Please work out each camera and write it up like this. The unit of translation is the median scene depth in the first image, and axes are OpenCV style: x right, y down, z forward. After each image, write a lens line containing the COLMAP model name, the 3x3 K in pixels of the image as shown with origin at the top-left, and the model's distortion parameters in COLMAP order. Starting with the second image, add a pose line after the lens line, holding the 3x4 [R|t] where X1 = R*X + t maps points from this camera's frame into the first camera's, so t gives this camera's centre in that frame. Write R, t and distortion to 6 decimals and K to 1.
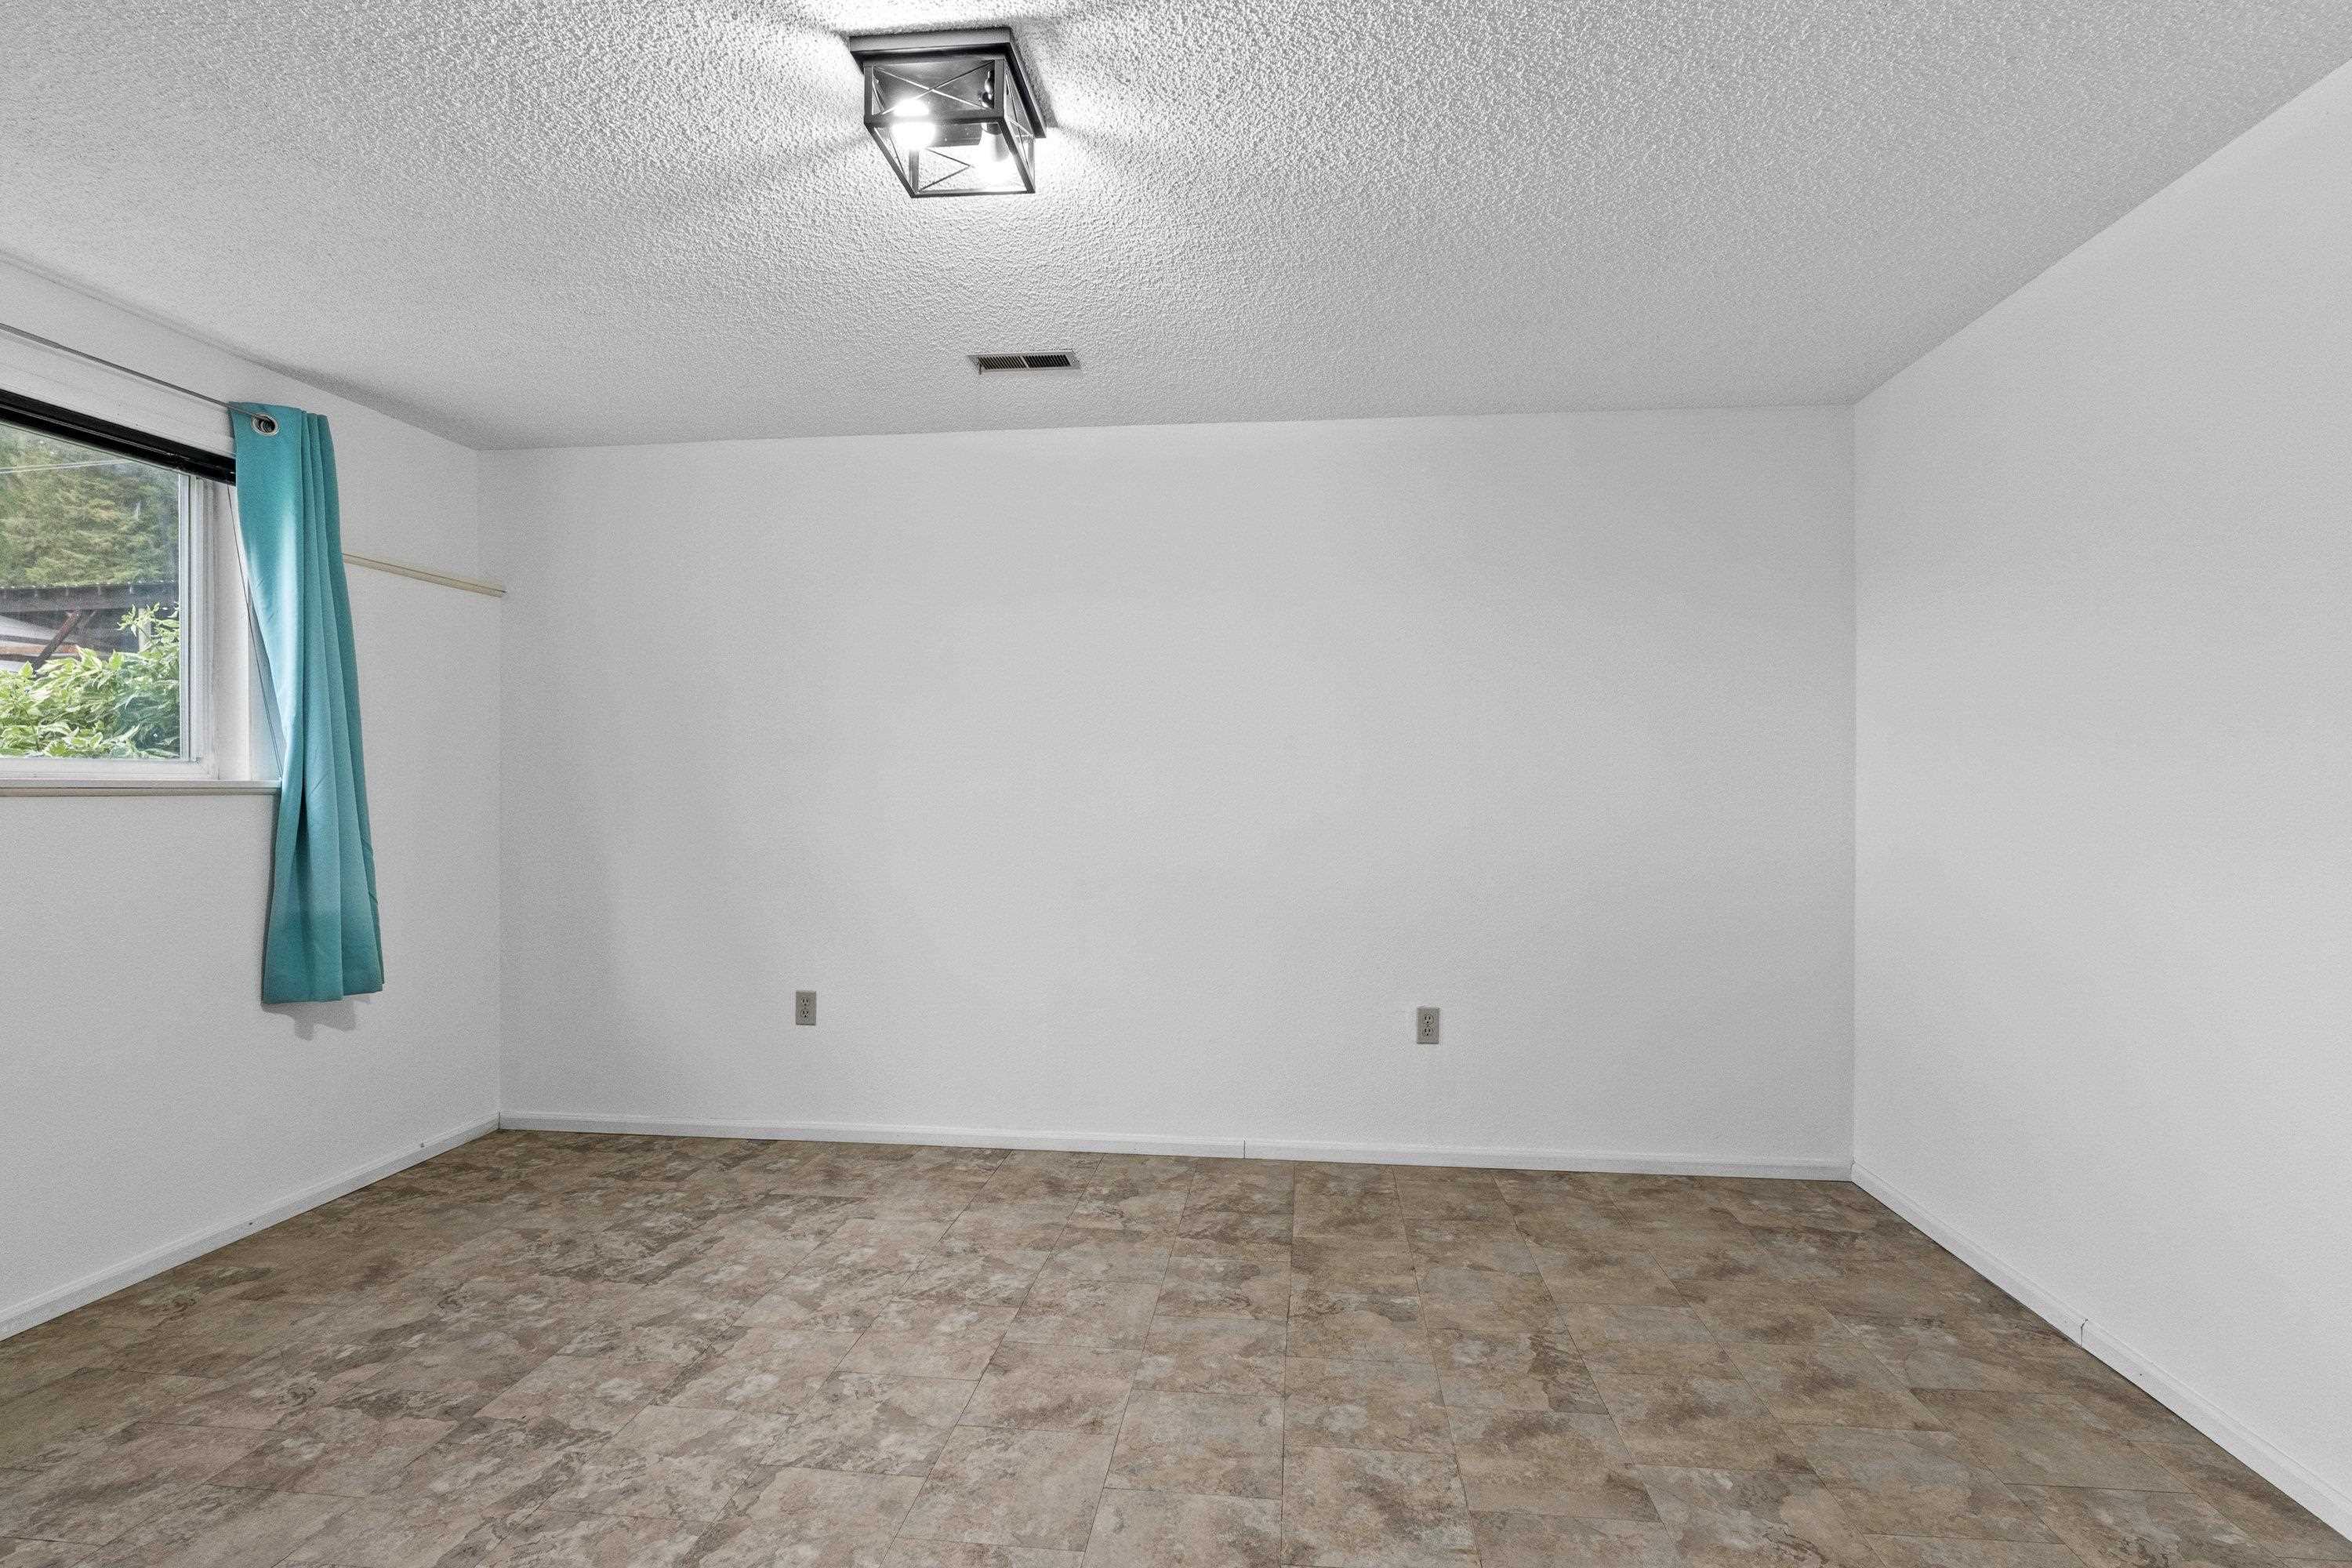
lens RADIAL K [[1082.7, 0, 1181.0], [0, 1082.7, 790.2], [0, 0, 1]] dist [0.002239, 0.000014]
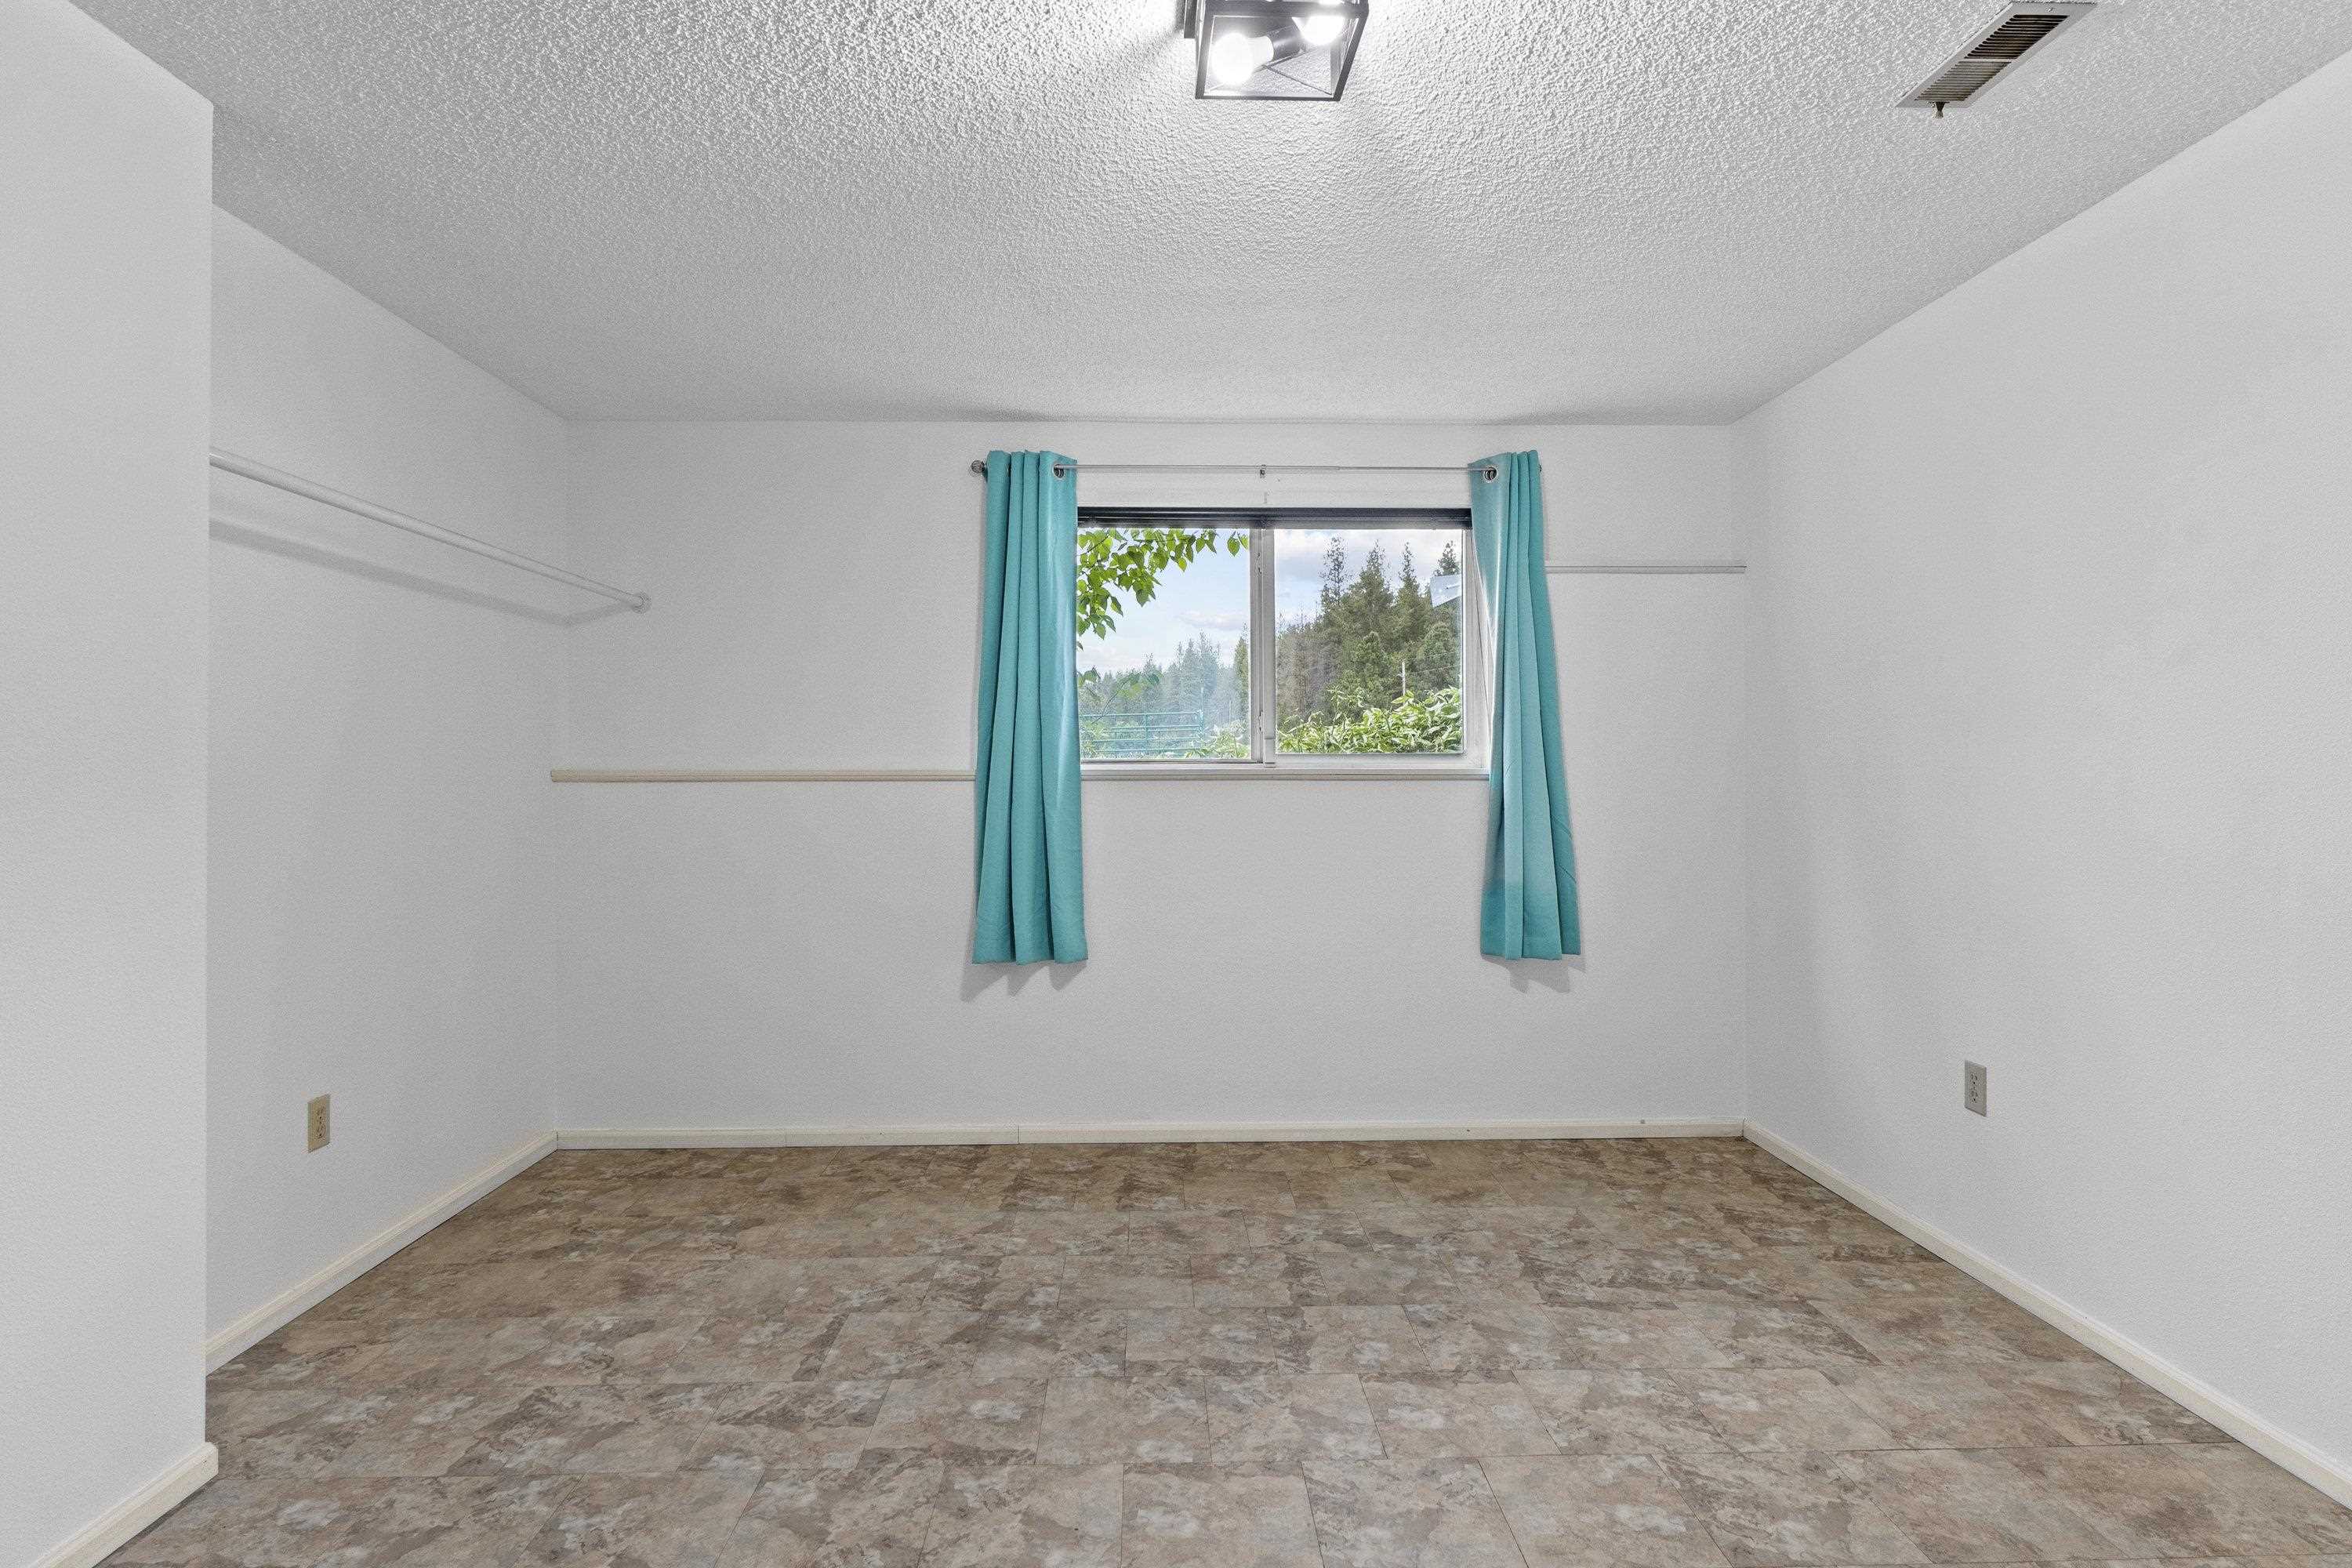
lens RADIAL K [[1209.4, 0, 1180.4], [0, 1209.4, 779.6], [0, 0, 1]] dist [-0.006125, 0.000525]
pose [[0.149895, 0.006440, -0.988681, 0.439749], [-0.000186, 0.999979, 0.006485, -0.006758], [0.988702, -0.000789, 0.149893, 0.465348]]
